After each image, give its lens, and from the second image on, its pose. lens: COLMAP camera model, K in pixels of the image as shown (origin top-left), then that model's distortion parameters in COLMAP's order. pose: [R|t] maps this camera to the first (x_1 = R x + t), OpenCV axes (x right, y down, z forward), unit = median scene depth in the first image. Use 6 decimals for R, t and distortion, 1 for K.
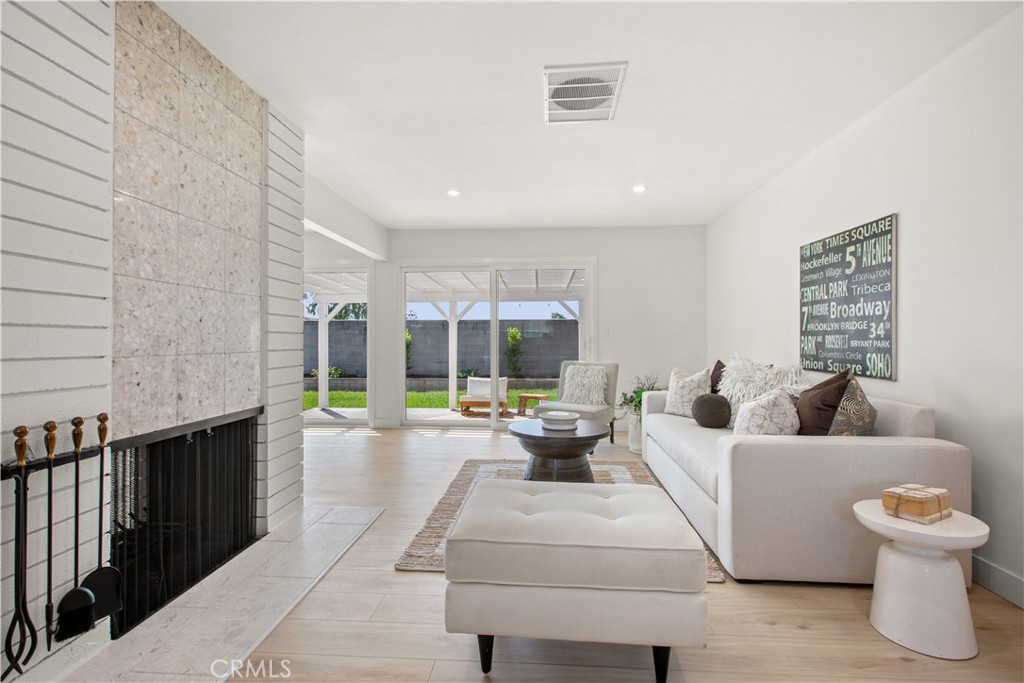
lens RADIAL K [[462.4, 0, 511.3], [0, 462.4, 337.5], [0, 0, 1]] dist [0.007090, -0.003965]
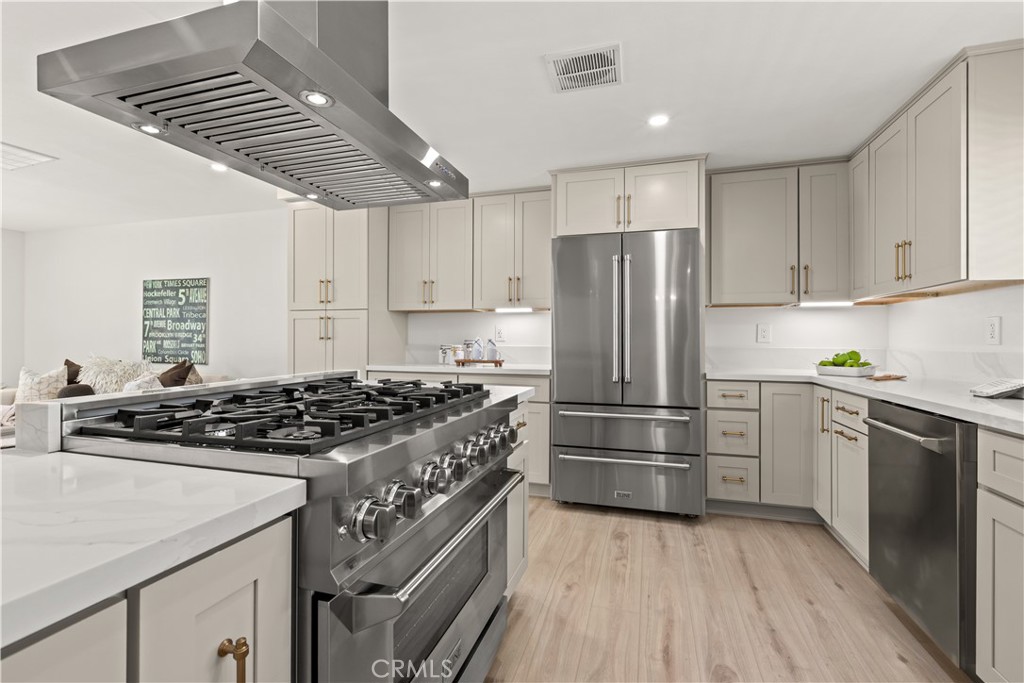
lens RADIAL K [[462.4, 0, 508.9], [0, 462.4, 337.5], [0, 0, 1]] dist [0.007090, -0.003965]
pose [[0.218928, 0.005761, 0.975724, -0.631335], [-0.009488, 0.999948, -0.003775, -0.019478], [-0.975695, -0.008431, 0.218972, -0.522286]]
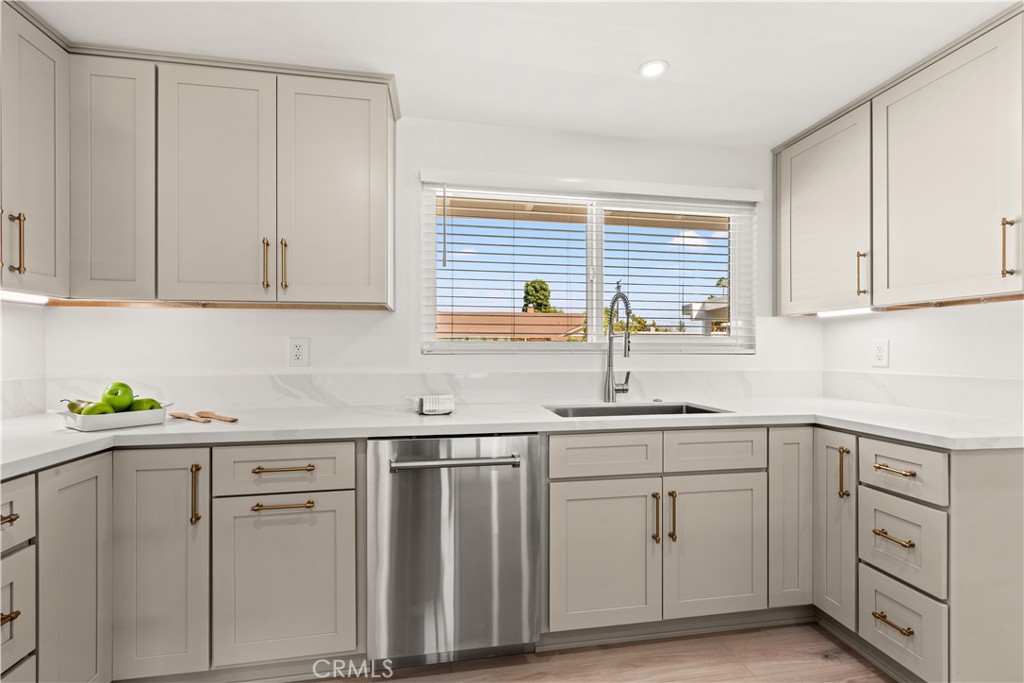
lens RADIAL K [[462.4, 0, 512.3], [0, 462.4, 348.1], [0, 0, 1]] dist [0.007090, -0.003965]
pose [[-0.971742, 0.001137, -0.236042, 0.065534], [0.003751, 0.999937, -0.010626, -0.036663], [0.236015, -0.011212, -0.971685, -0.338939]]
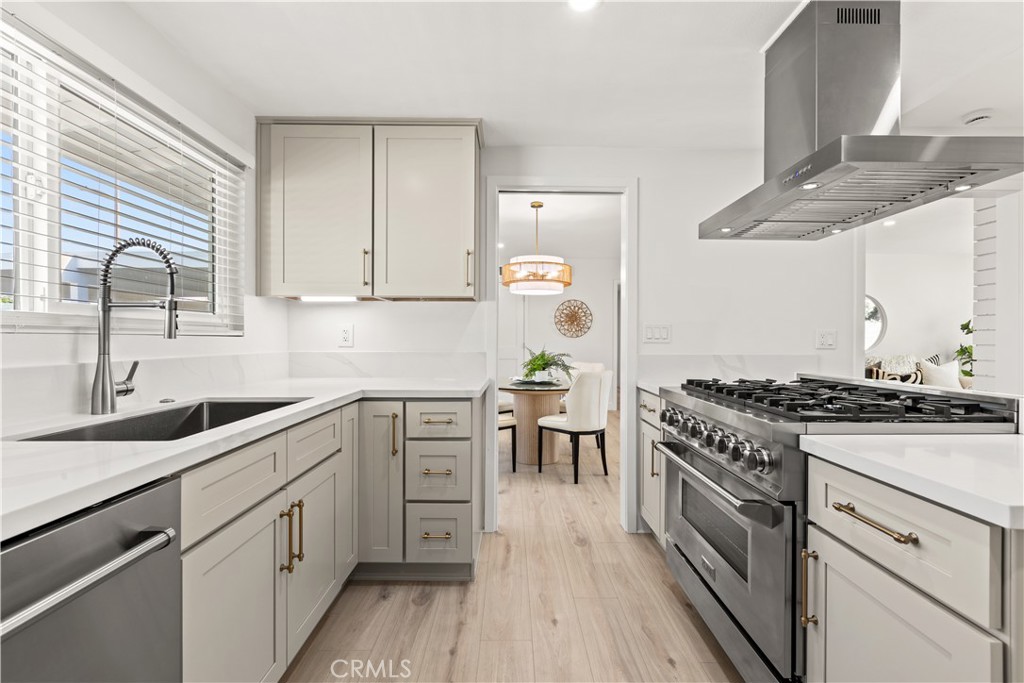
lens RADIAL K [[462.4, 0, 519.9], [0, 462.4, 336.8], [0, 0, 1]] dist [0.007090, -0.003965]
pose [[0.084608, -0.000752, -0.996414, 0.219374], [0.002368, 0.999997, -0.000553, -0.030584], [0.996412, -0.002313, 0.084609, -0.653927]]
